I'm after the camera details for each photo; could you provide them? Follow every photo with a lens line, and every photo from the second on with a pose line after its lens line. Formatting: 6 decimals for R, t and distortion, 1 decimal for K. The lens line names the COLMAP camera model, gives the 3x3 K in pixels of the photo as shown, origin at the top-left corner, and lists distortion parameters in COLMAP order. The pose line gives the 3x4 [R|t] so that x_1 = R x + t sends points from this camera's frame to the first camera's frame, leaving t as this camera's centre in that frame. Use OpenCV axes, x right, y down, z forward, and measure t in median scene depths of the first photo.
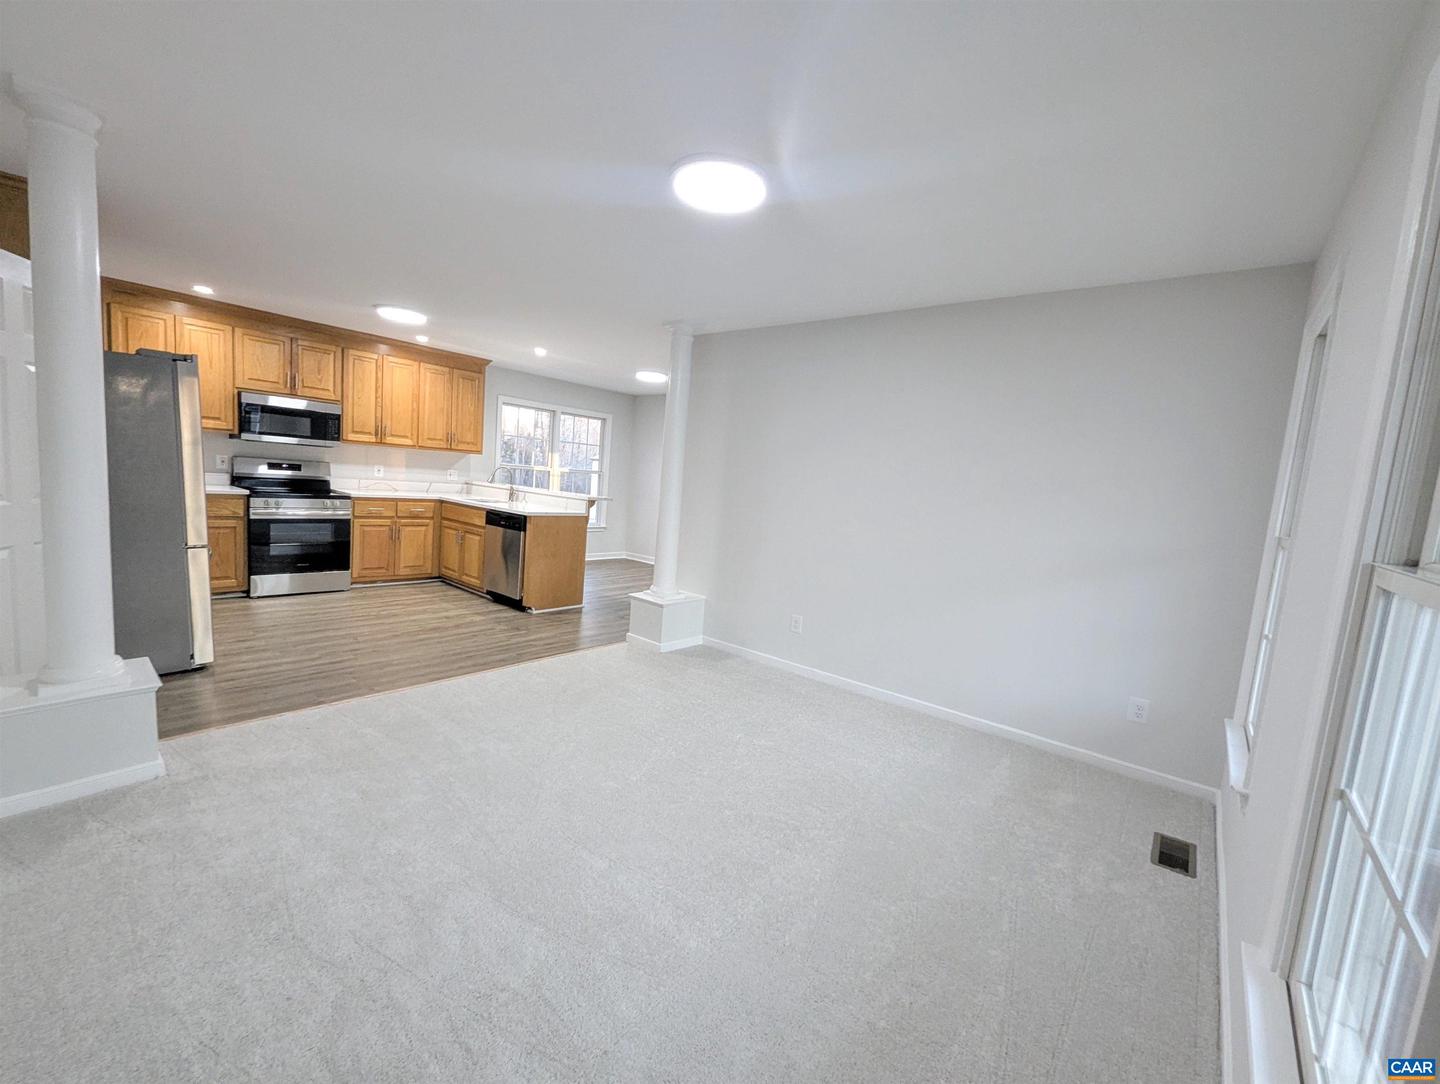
lens RADIAL K [[600.3, 0, 726.9], [0, 600.3, 543.6], [0, 0, 1]] dist [-0.002372, 0.000700]
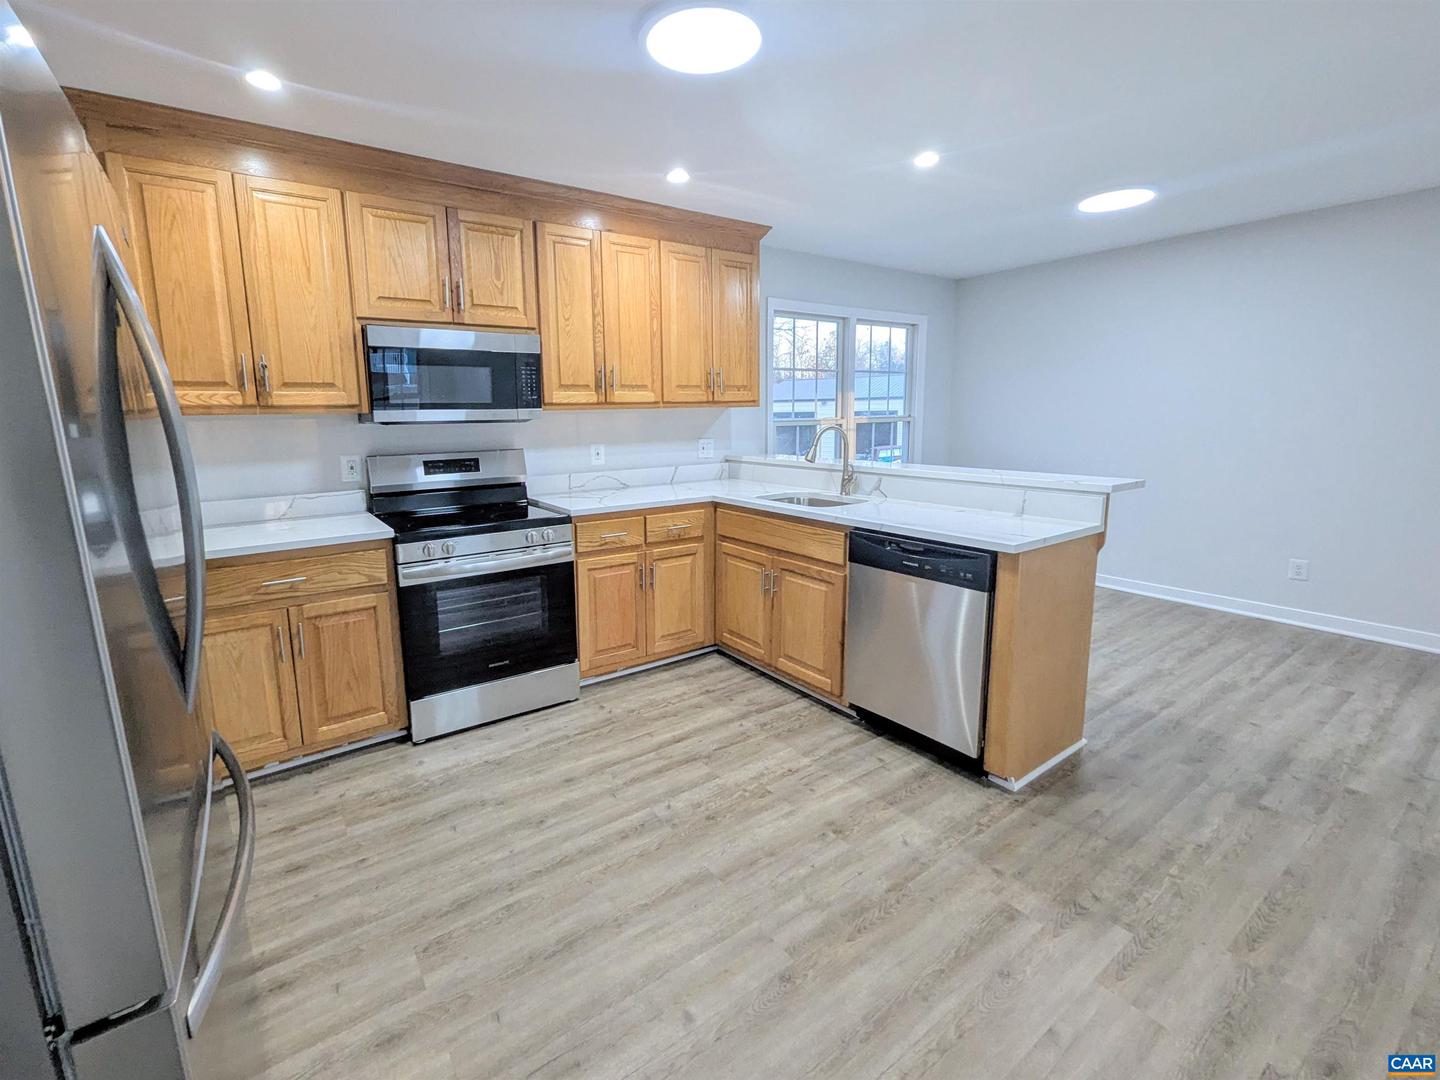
lens RADIAL K [[639.2, 0, 680.4], [0, 639.2, 506.7], [0, 0, 1]] dist [-0.000894, -0.000805]
pose [[0.955859, -0.055929, -0.288453, -0.384191], [0.064160, 0.997756, 0.019151, -0.089918], [0.286734, -0.036813, 0.957303, 0.516051]]
